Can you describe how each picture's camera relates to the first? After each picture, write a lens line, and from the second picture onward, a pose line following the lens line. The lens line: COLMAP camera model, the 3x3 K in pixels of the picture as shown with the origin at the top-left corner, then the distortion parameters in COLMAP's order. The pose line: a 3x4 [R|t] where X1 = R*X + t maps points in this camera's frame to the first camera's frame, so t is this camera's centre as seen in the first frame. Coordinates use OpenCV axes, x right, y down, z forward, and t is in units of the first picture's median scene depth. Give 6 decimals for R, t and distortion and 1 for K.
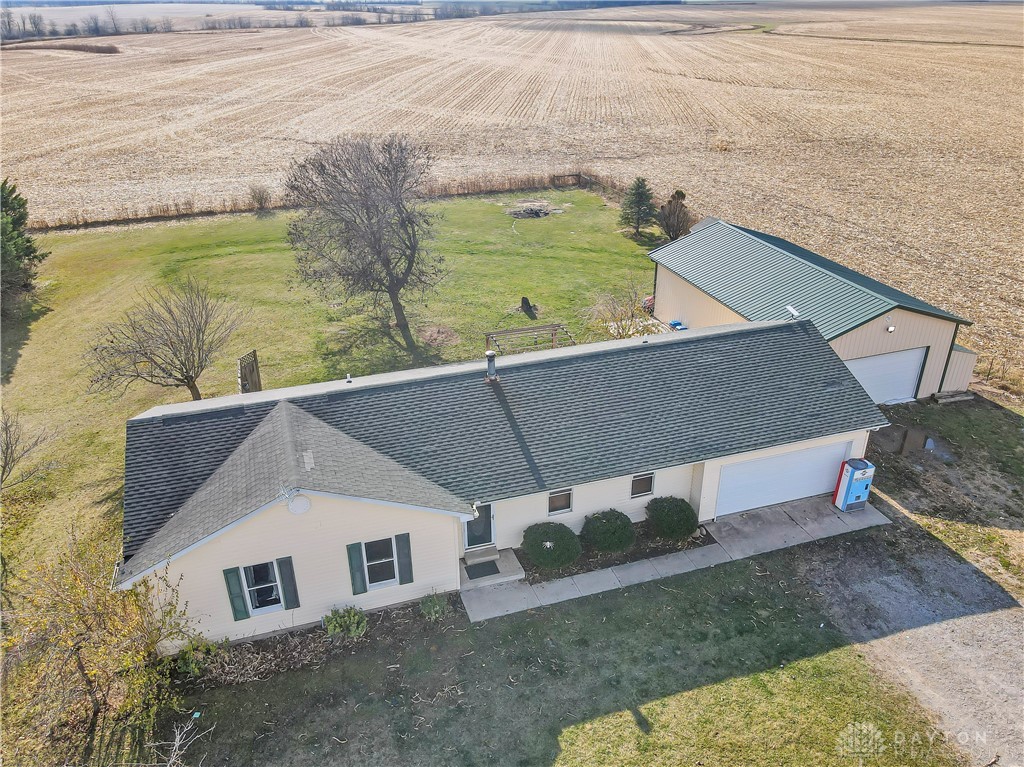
lens RADIAL K [[771.3, 0, 510.1], [0, 771.3, 375.9], [0, 0, 1]] dist [0.011964, 0.010613]
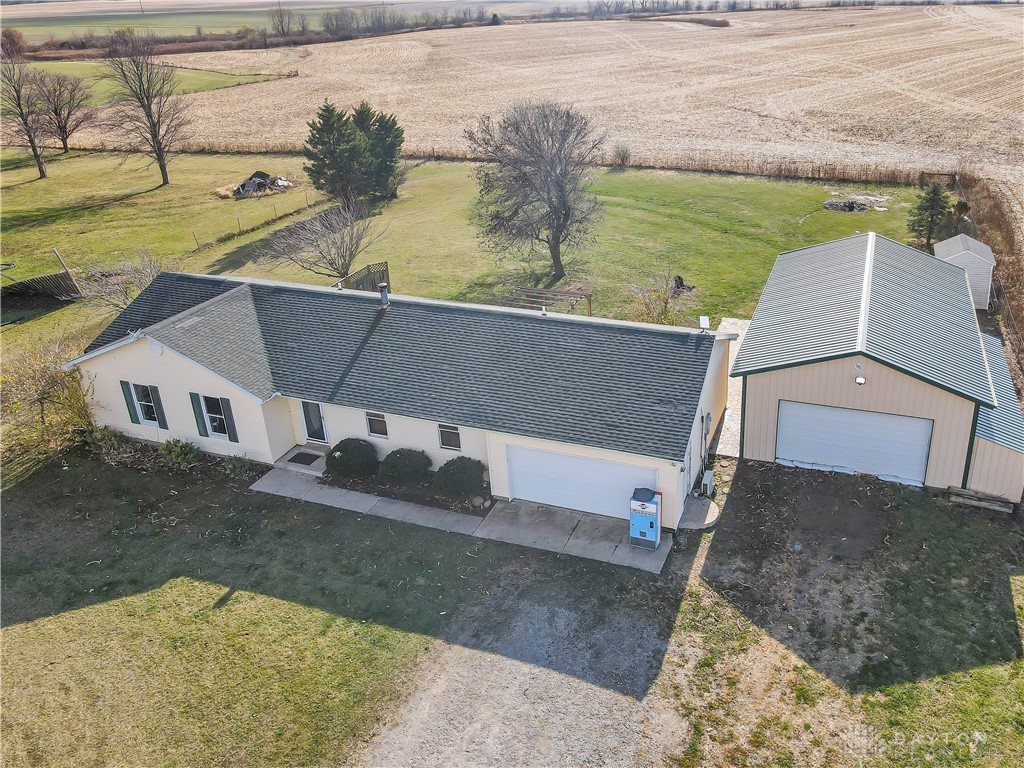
lens RADIAL K [[801.6, 0, 621.9], [0, 801.6, 278.1], [0, 0, 1]] dist [0.009035, 0.004837]
pose [[0.812810, 0.202641, -0.546148, 0.890465], [-0.253387, 0.967193, -0.018242, -0.105672], [0.524534, 0.153214, 0.837490, 0.172850]]
